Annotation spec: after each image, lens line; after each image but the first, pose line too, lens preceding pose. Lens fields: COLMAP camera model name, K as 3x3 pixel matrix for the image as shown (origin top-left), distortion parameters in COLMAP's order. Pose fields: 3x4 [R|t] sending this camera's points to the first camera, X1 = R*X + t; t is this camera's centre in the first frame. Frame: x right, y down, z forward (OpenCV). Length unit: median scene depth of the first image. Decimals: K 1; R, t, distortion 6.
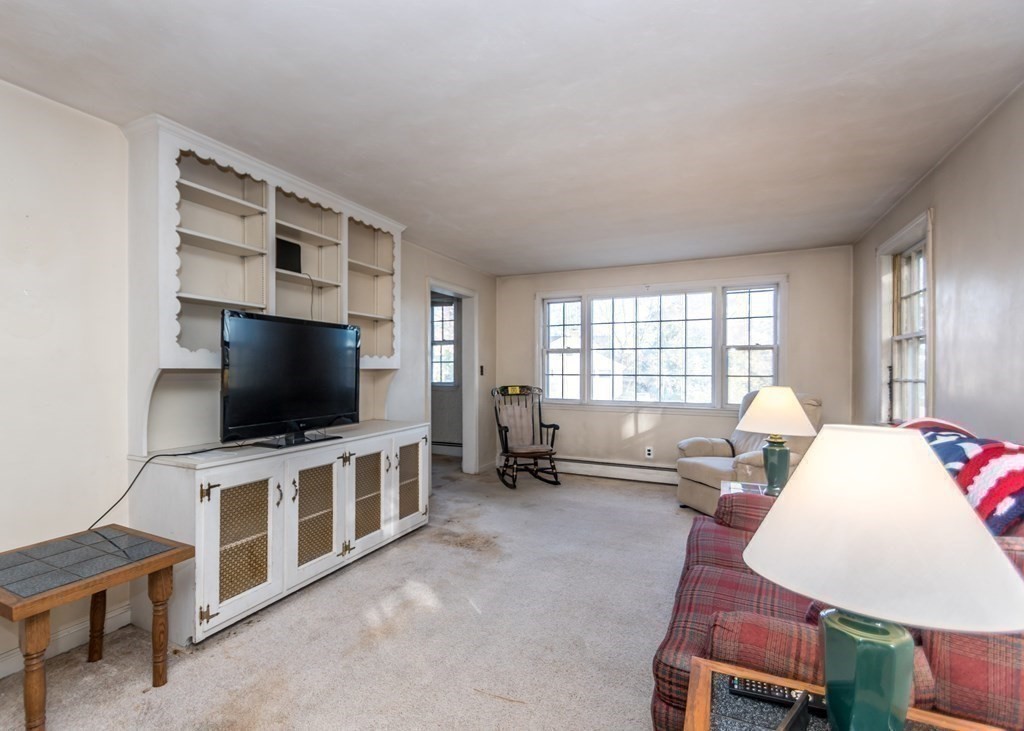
lens RADIAL K [[493.2, 0, 516.1], [0, 493.2, 367.1], [0, 0, 1]] dist [0.009783, -0.004347]
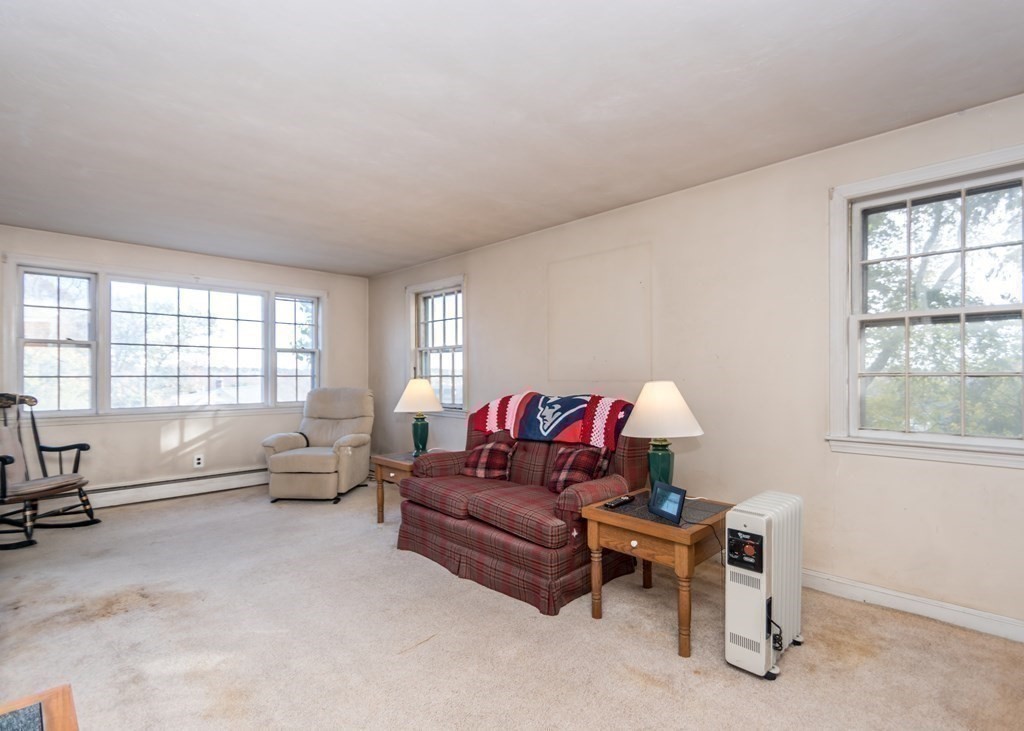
lens RADIAL K [[493.2, 0, 513.7], [0, 493.2, 366.9], [0, 0, 1]] dist [0.009783, -0.004347]
pose [[0.333126, 0.012627, 0.942798, -0.408216], [0.002756, 0.999893, -0.014366, 0.014659], [-0.942878, 0.007384, 0.333055, 0.155845]]
